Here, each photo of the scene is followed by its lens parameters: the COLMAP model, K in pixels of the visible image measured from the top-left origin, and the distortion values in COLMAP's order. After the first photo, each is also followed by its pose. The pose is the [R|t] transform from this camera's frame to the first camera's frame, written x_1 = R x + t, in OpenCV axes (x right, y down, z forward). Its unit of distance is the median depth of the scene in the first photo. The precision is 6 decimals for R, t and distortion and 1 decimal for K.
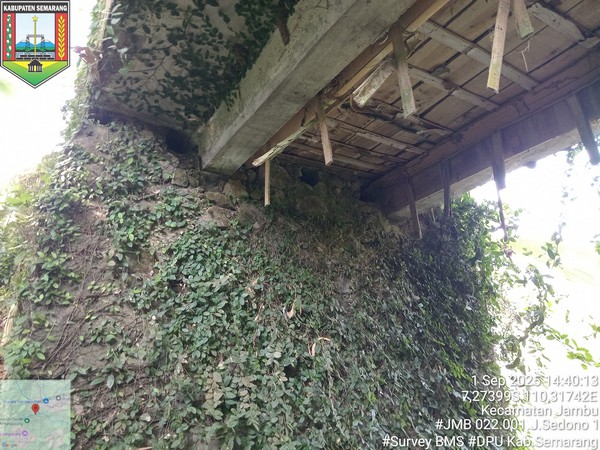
lens RADIAL K [[455.4, 0, 298.9], [0, 455.4, 224.9], [0, 0, 1]] dist [0.060286, -0.113147]
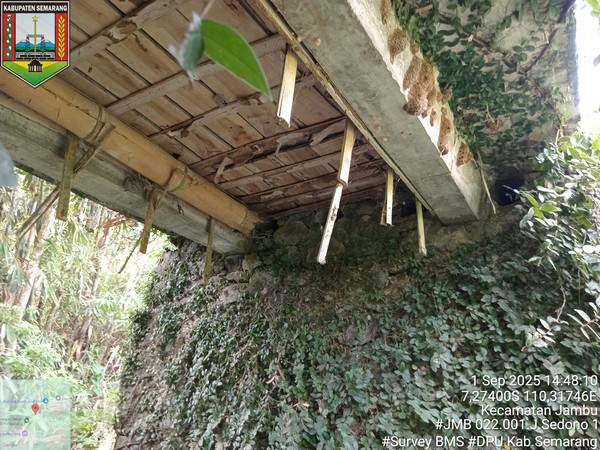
lens RADIAL K [[455.4, 0, 300.8], [0, 455.4, 227.3], [0, 0, 1]] dist [0.060286, -0.113147]
pose [[0.476908, -0.313399, -0.821182, 0.882244], [0.249036, 0.944167, -0.215705, 0.113096], [0.842935, -0.101633, 0.528329, 0.547344]]
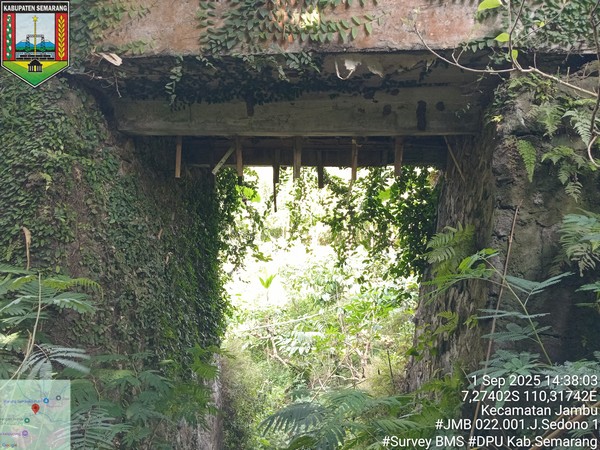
lens RADIAL K [[455.4, 0, 297.7], [0, 455.4, 224.5], [0, 0, 1]] dist [0.060286, -0.113147]
pose [[0.638648, 0.061511, 0.767037, -0.889076], [-0.297503, 0.939025, 0.172403, -0.253083], [-0.709662, -0.338301, 0.618006, -0.277214]]
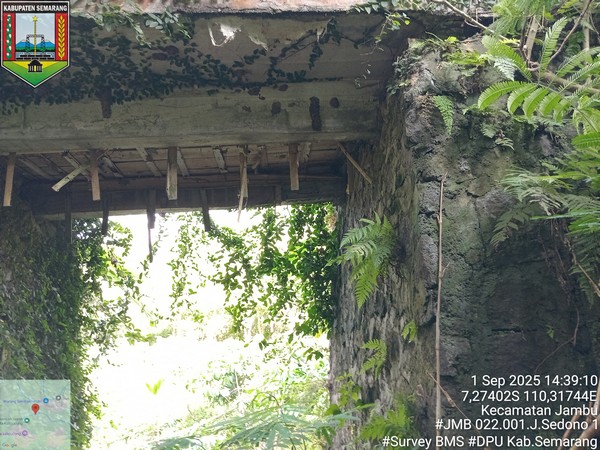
lens RADIAL K [[455.4, 0, 299.0], [0, 455.4, 224.1], [0, 0, 1]] dist [0.060286, -0.113147]
pose [[0.456944, 0.202667, 0.866099, -0.649837], [-0.236763, 0.966283, -0.101197, -0.050849], [-0.857406, -0.158819, 0.489522, -0.188192]]
